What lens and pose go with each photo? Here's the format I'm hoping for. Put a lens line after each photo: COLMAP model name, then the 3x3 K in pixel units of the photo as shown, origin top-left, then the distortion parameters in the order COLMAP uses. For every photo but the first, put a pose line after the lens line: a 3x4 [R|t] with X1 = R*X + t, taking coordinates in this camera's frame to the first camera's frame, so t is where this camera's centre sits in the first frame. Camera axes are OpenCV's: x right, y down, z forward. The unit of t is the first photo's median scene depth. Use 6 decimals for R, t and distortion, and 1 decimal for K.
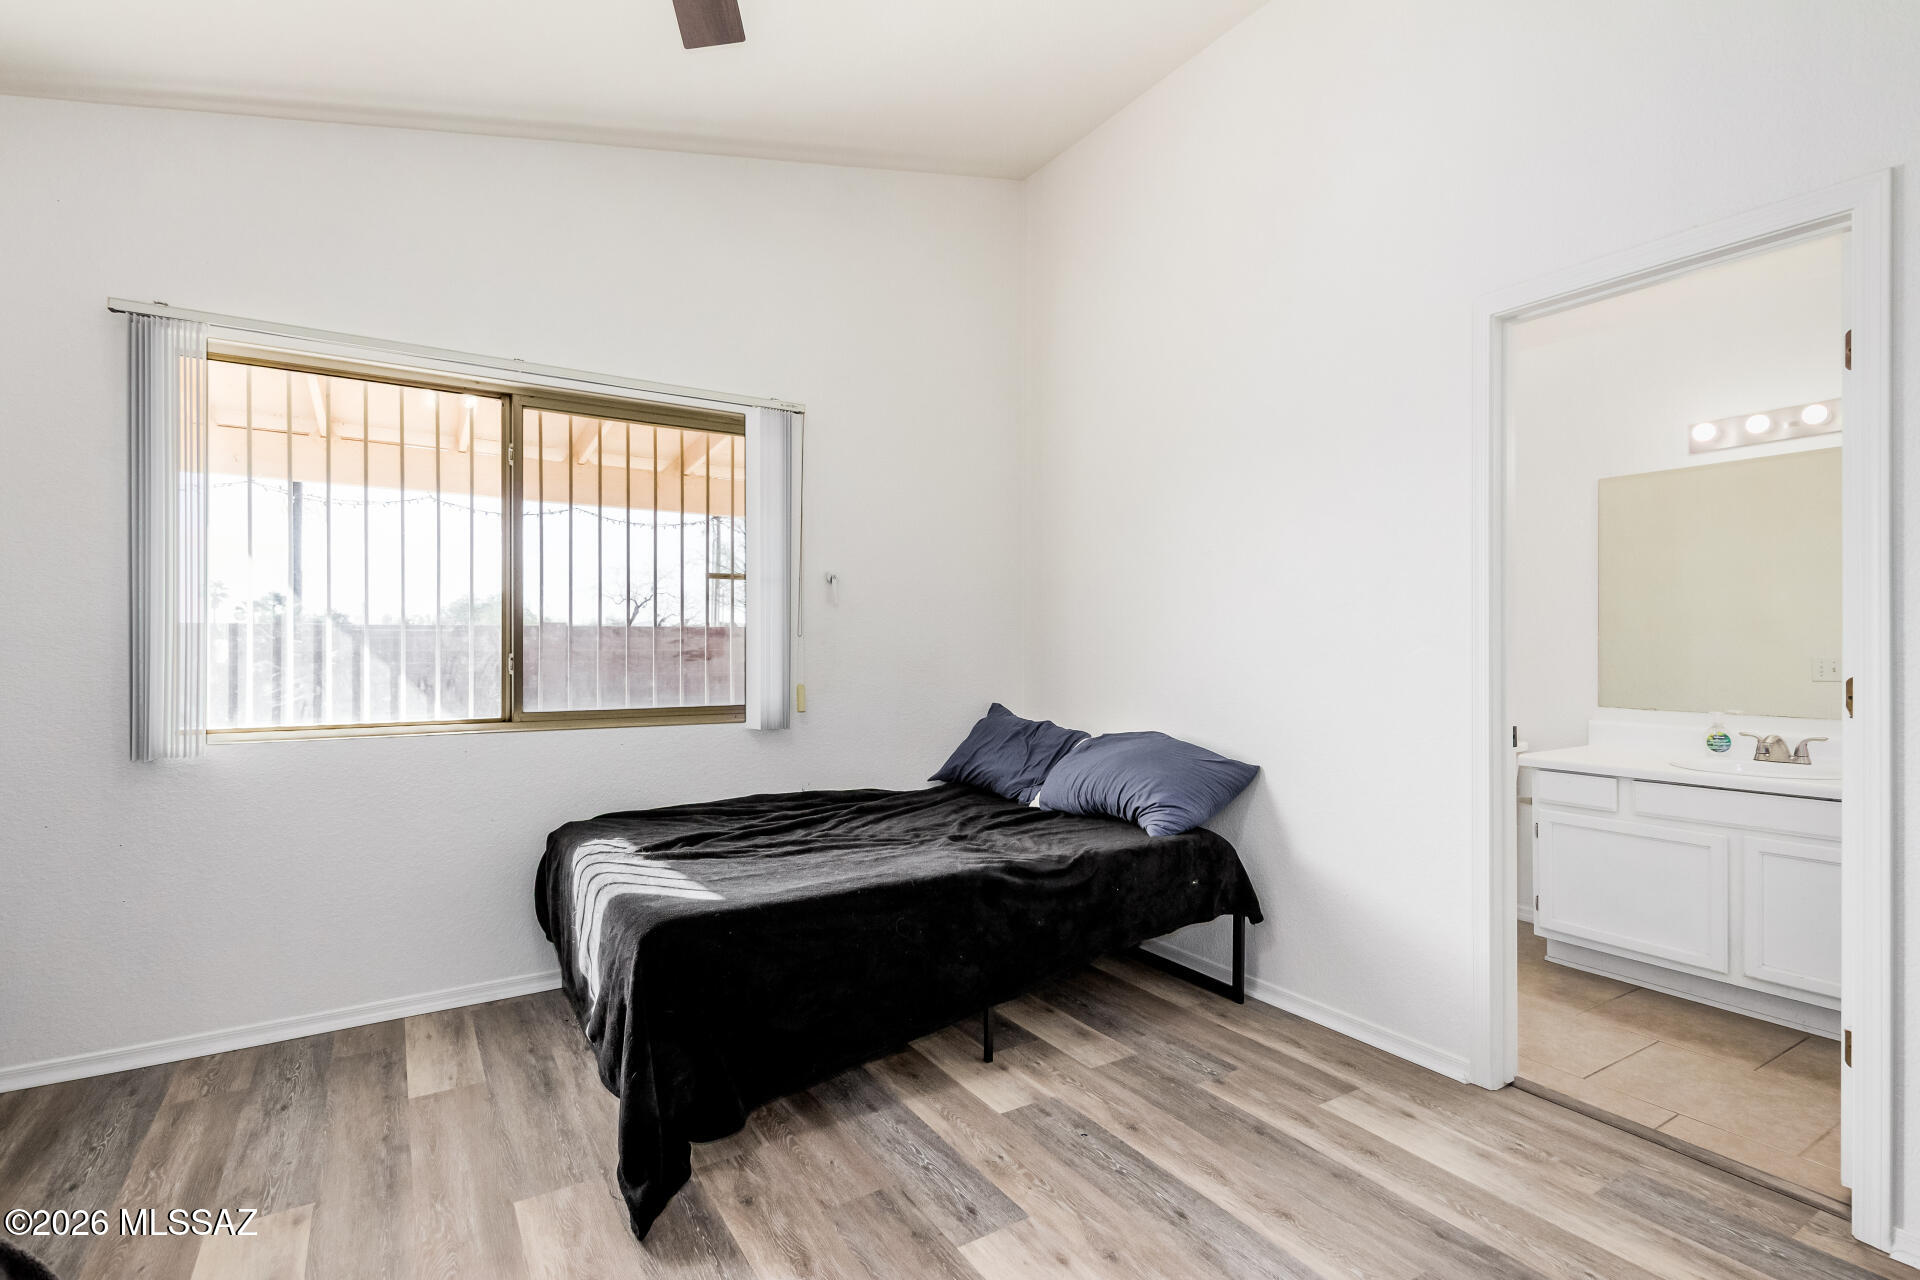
lens RADIAL K [[946.1, 0, 959.1], [0, 946.1, 640.2], [0, 0, 1]] dist [0.017075, -0.001349]
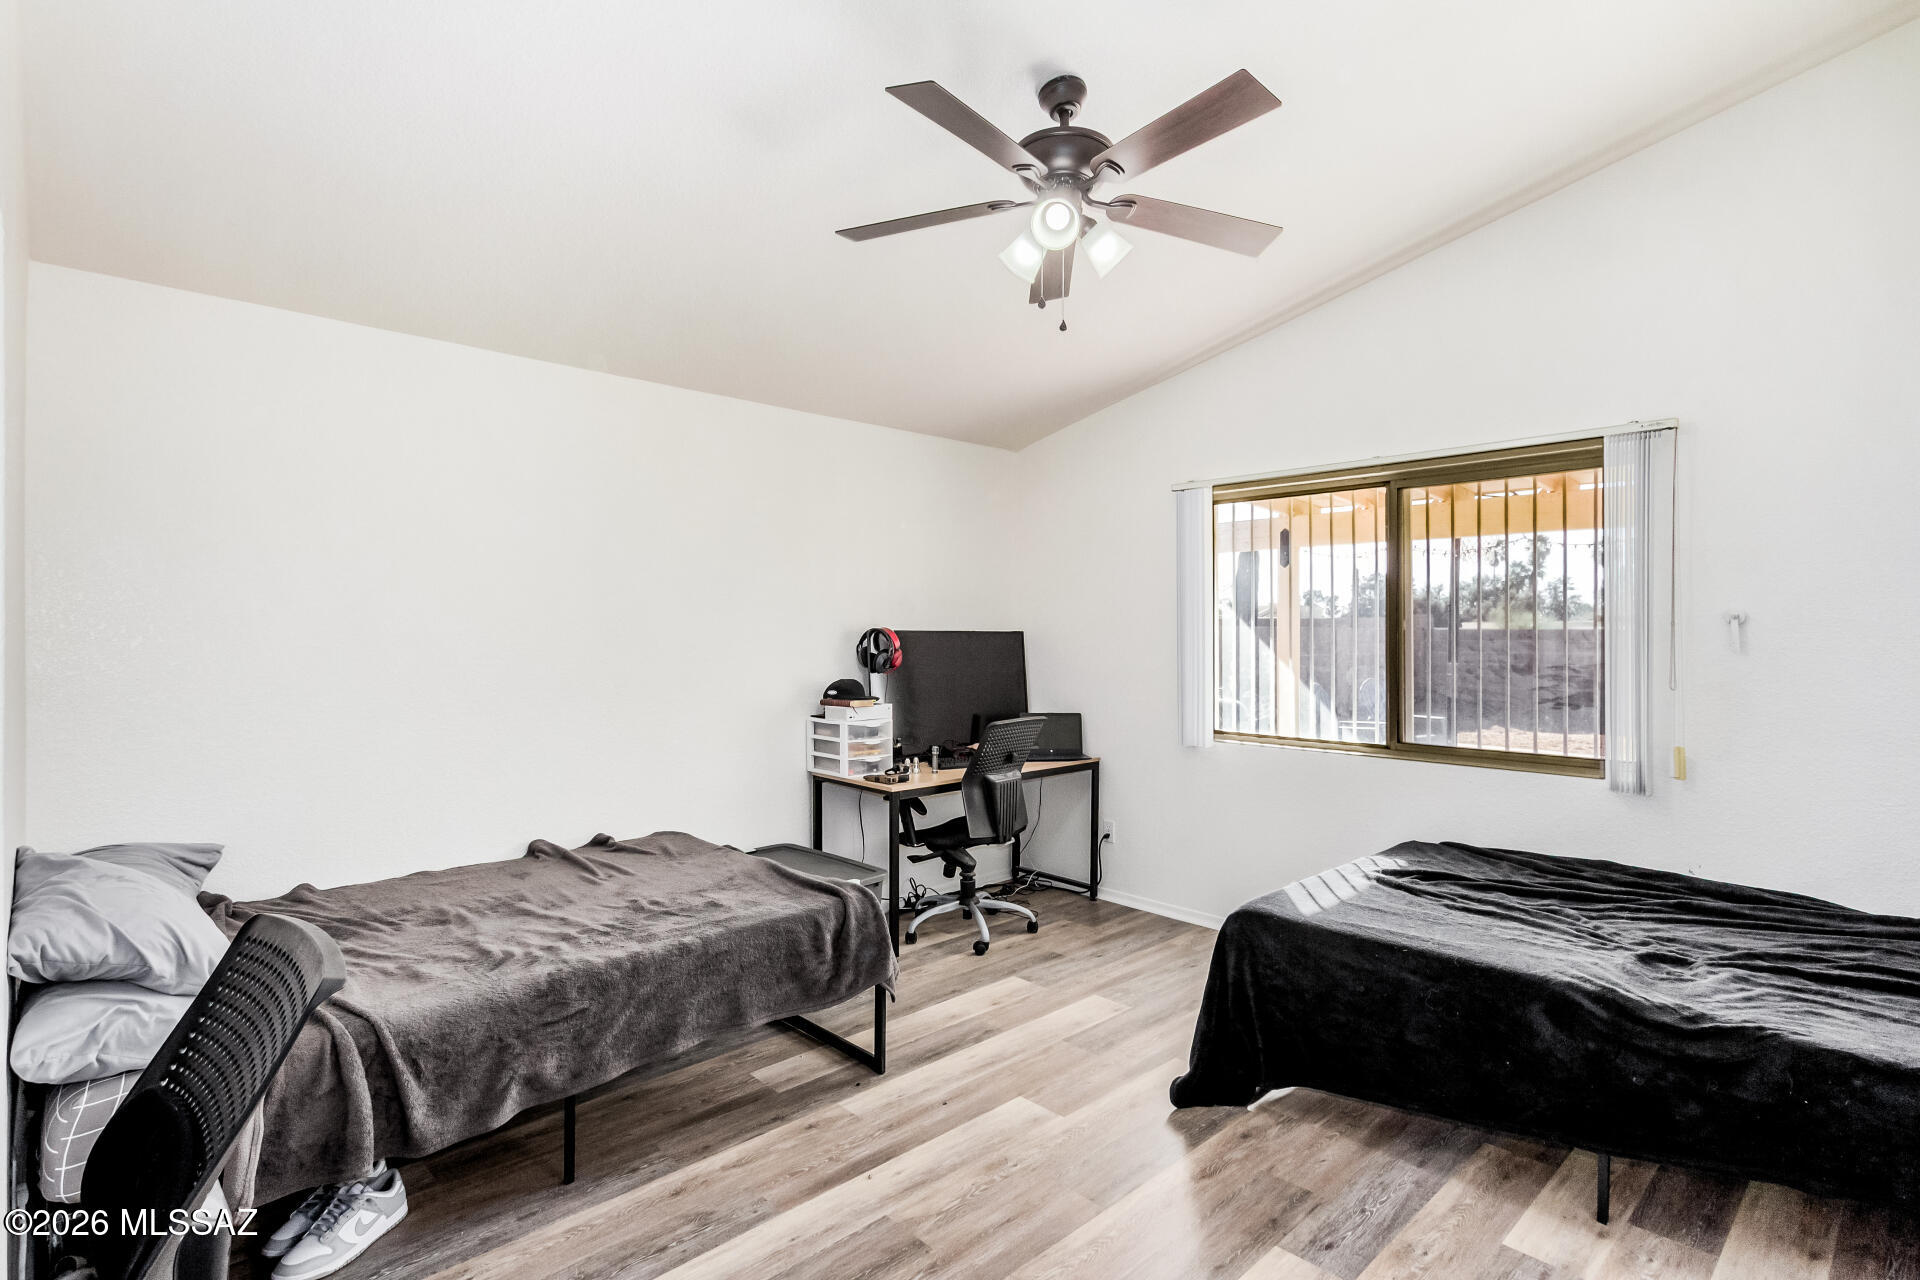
lens RADIAL K [[946.1, 0, 967.9], [0, 946.1, 638.5], [0, 0, 1]] dist [0.017075, -0.001349]
pose [[0.173771, -0.000074, -0.984786, 0.836201], [0.011053, 0.999937, 0.001875, -0.084848], [0.984724, -0.011211, 0.173761, 0.338068]]
